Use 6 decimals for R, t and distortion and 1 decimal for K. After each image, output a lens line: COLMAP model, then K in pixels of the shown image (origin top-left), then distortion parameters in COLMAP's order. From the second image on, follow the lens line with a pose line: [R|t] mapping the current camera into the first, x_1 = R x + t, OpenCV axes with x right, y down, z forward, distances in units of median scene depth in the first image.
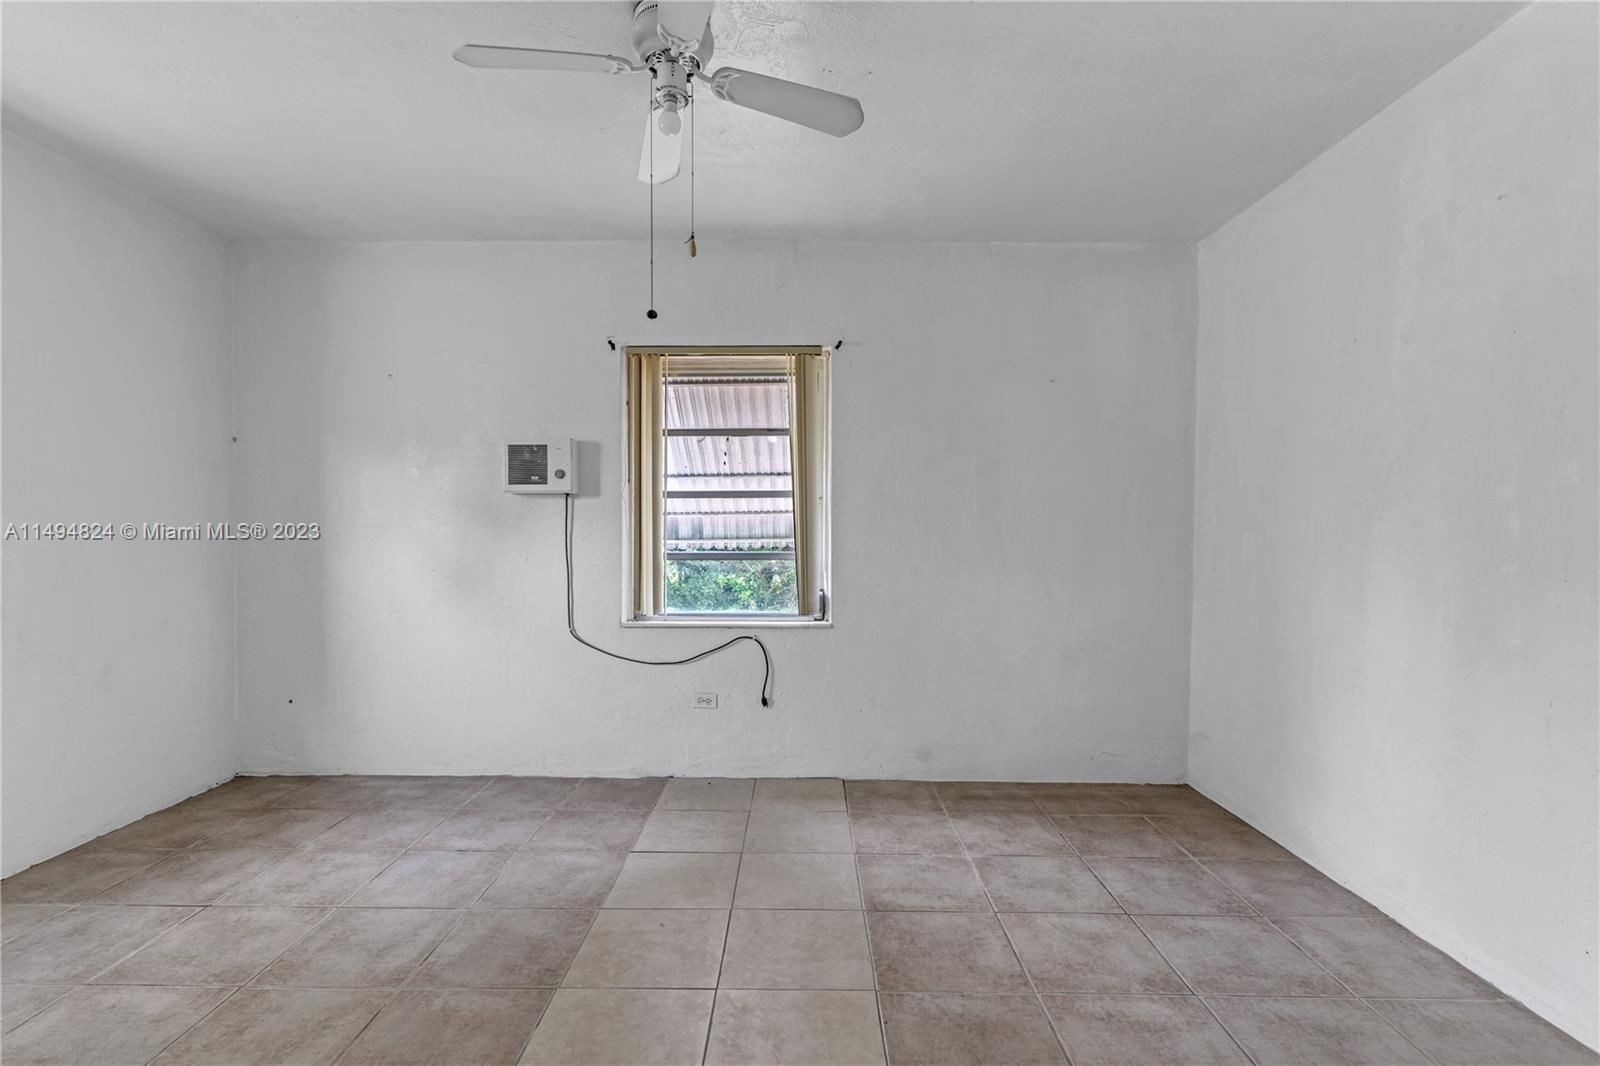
lens RADIAL K [[773.3, 0, 794.2], [0, 773.3, 531.4], [0, 0, 1]] dist [-0.000354, 0.000589]
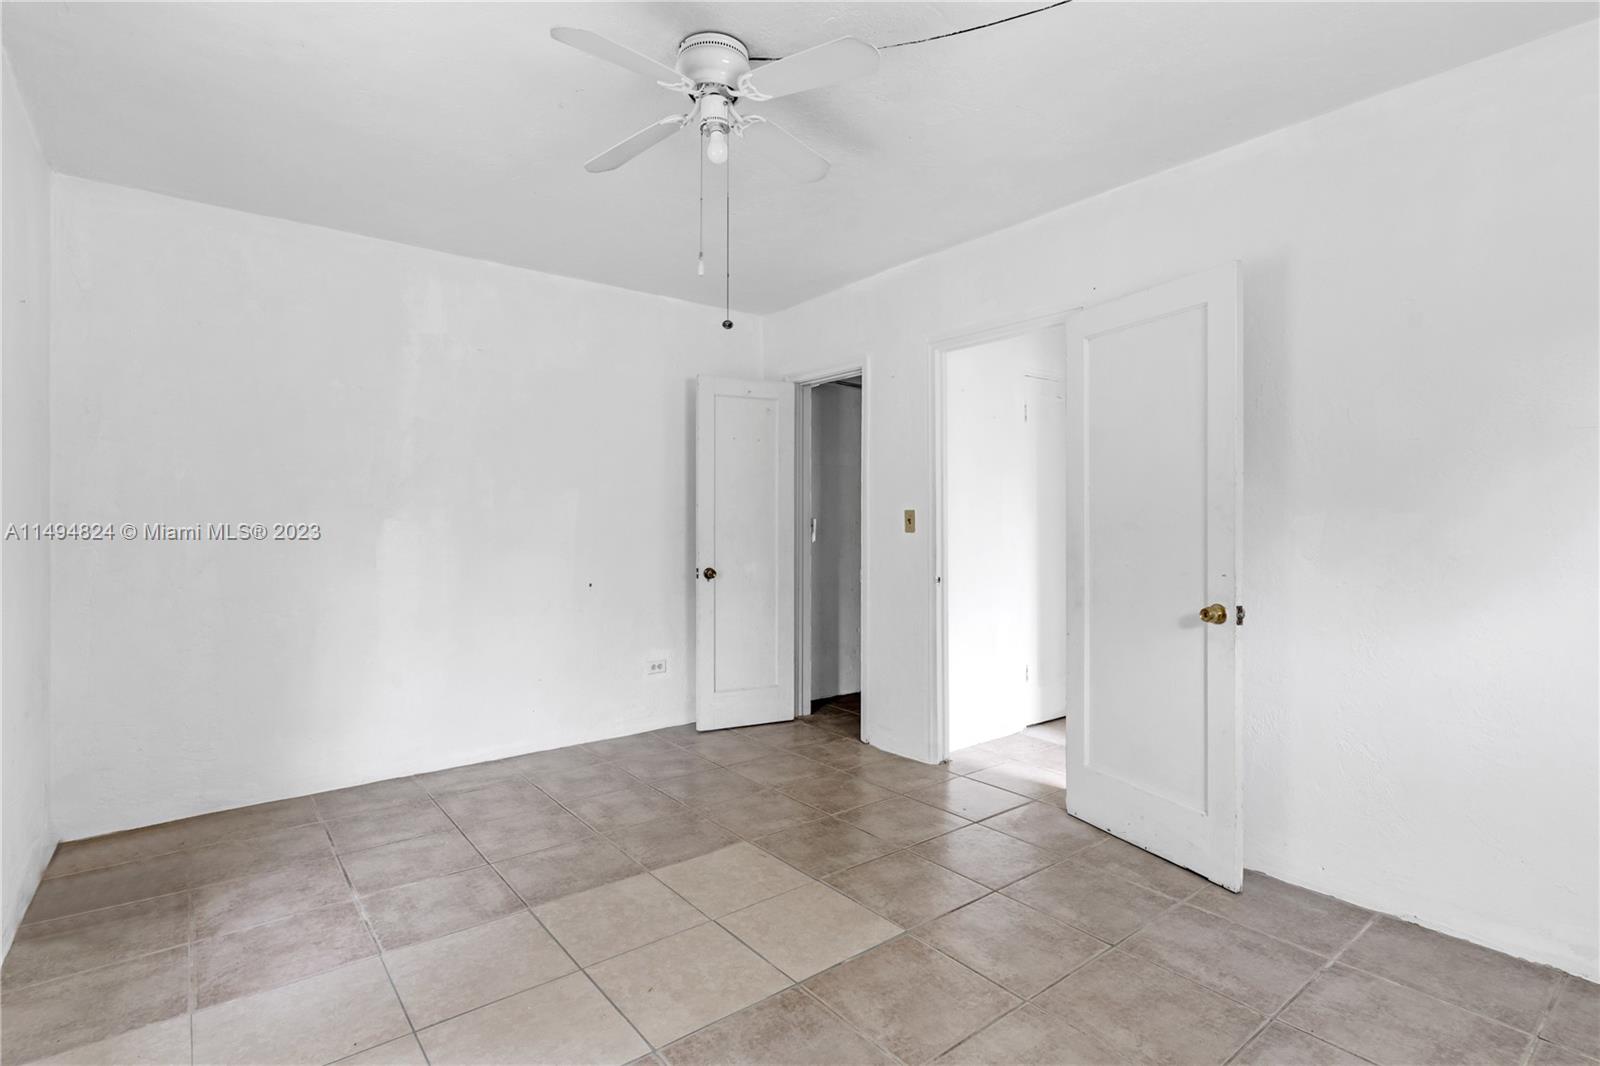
lens RADIAL K [[773.3, 0, 795.6], [0, 773.3, 527.2], [0, 0, 1]] dist [-0.000354, 0.000589]
pose [[-0.631867, -0.008521, 0.775030, -0.865551], [0.001036, 0.999929, 0.011839, -0.016237], [-0.775076, 0.008284, -0.631814, 1.306107]]
